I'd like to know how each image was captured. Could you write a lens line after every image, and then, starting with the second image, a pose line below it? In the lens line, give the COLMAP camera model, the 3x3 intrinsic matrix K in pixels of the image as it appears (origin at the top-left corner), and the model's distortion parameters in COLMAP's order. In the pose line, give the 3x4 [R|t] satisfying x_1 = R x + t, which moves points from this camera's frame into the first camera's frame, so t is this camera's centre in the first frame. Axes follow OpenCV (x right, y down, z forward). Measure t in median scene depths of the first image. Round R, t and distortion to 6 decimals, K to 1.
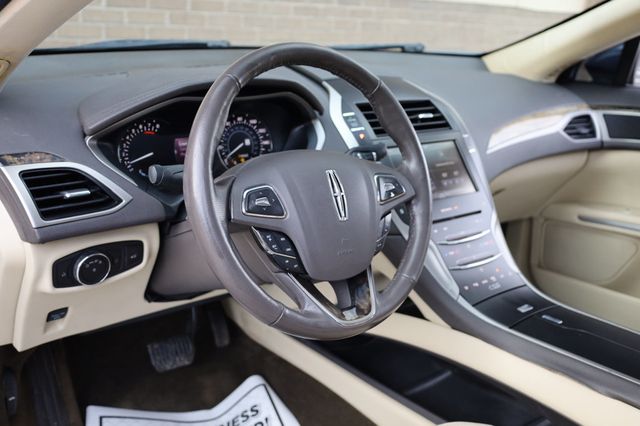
lens RADIAL K [[654.3, 0, 324.3], [0, 654.3, 211.8], [0, 0, 1]] dist [-0.002602, 0.000000]
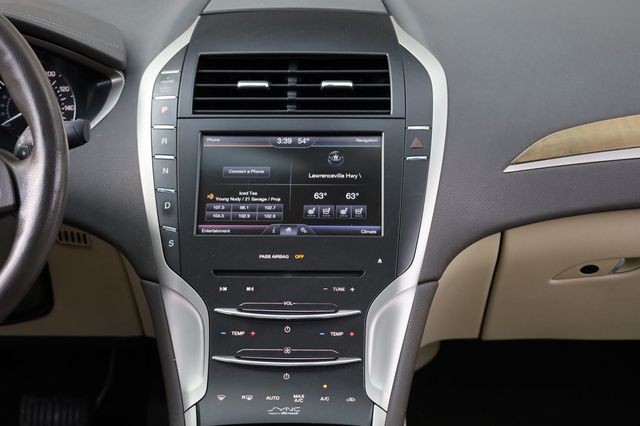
lens RADIAL K [[1239.8, 0, 318.9], [0, 1239.8, 211.1], [0, 0, 1]] dist [-0.009058, 0.000000]
pose [[0.759554, 0.131690, -0.636973, 0.887754], [-0.149216, 0.988452, 0.026425, -0.075224], [0.633097, 0.074975, 0.770433, 0.231408]]
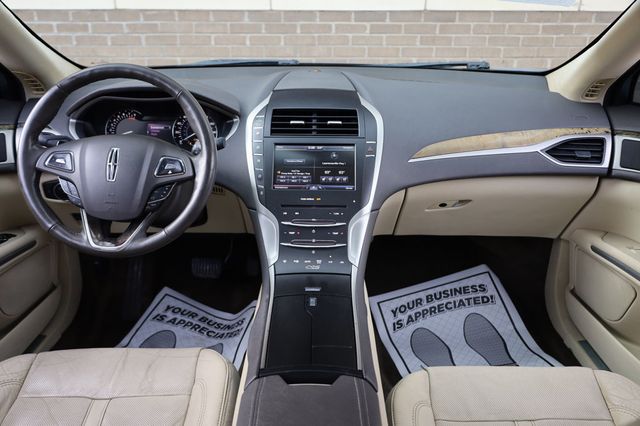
lens RADIAL K [[520.3, 0, 320.4], [0, 520.3, 212.0], [0, 0, 1]] dist [-0.004338, 0.000229]
pose [[0.771517, 0.176624, -0.611200, 0.826965], [-0.155495, 0.983905, 0.088047, -0.071041], [0.616914, 0.027109, 0.786564, 0.252088]]
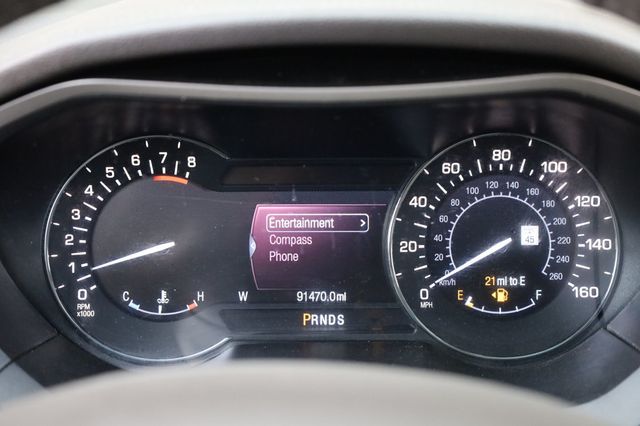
lens RADIAL K [[1195.6, 0, 318.9], [0, 1195.6, 212.5], [0, 0, 1]] dist [-0.028234, 0.000000]
pose [[0.753022, 0.124963, -0.646020, 0.149436], [-0.140838, 0.989657, 0.027270, -0.117413], [0.642746, 0.070449, 0.762833, 0.538909]]
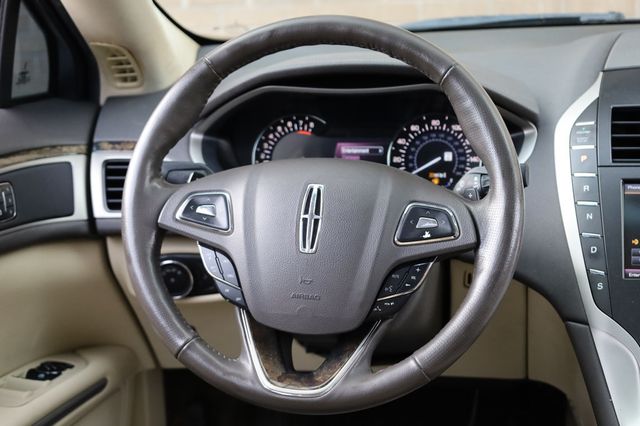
lens RADIAL K [[1106.1, 0, 323.4], [0, 1106.1, 208.1], [0, 0, 1]] dist [-0.012498, 0.000000]
pose [[0.630019, 0.097294, -0.770461, 0.707602], [-0.163156, 0.986561, -0.008832, -0.020327], [0.759247, 0.131269, 0.637426, 0.156751]]
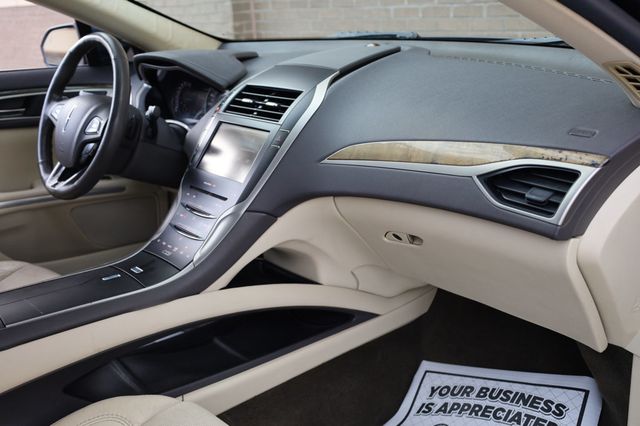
lens RADIAL K [[689.0, 0, 321.8], [0, 689.0, 212.2], [0, 0, 1]] dist [-0.005896, 0.000000]
pose [[0.011274, 0.246908, -0.968973, 1.362323], [-0.254072, 0.937940, 0.236044, -0.288639], [0.967120, 0.243528, 0.073307, 1.142333]]
